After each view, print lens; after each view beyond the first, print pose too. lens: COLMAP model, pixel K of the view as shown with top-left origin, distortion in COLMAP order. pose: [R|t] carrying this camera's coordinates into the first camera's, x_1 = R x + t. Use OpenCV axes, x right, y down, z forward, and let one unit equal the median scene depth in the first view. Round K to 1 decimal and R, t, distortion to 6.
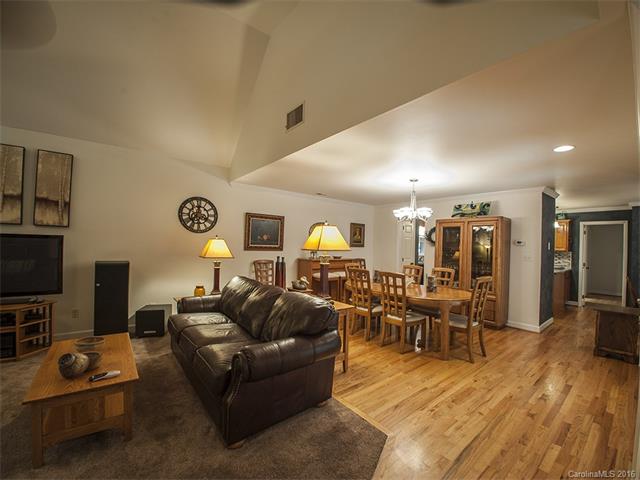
lens RADIAL K [[274.2, 0, 345.4], [0, 274.2, 245.7], [0, 0, 1]] dist [-0.021290, -0.003604]
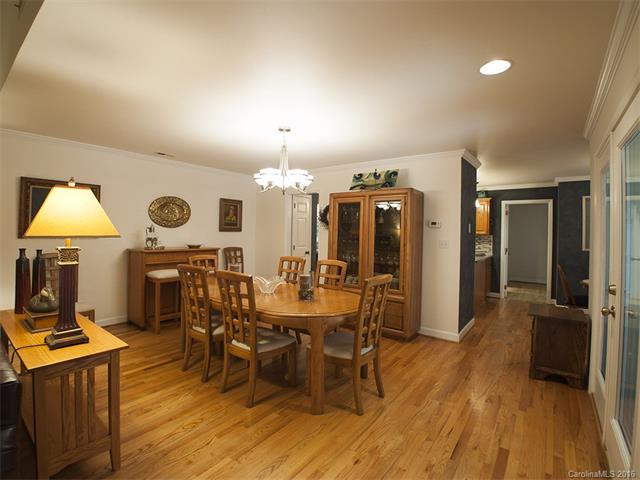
lens RADIAL K [[306.9, 0, 307.5], [0, 306.9, 234.0], [0, 0, 1]] dist [-0.016121, -0.000535]
pose [[0.986738, -0.009077, 0.162066, 0.181934], [0.007417, 0.999914, 0.010843, 0.006529], [-0.162150, -0.009497, 0.986720, 0.254959]]
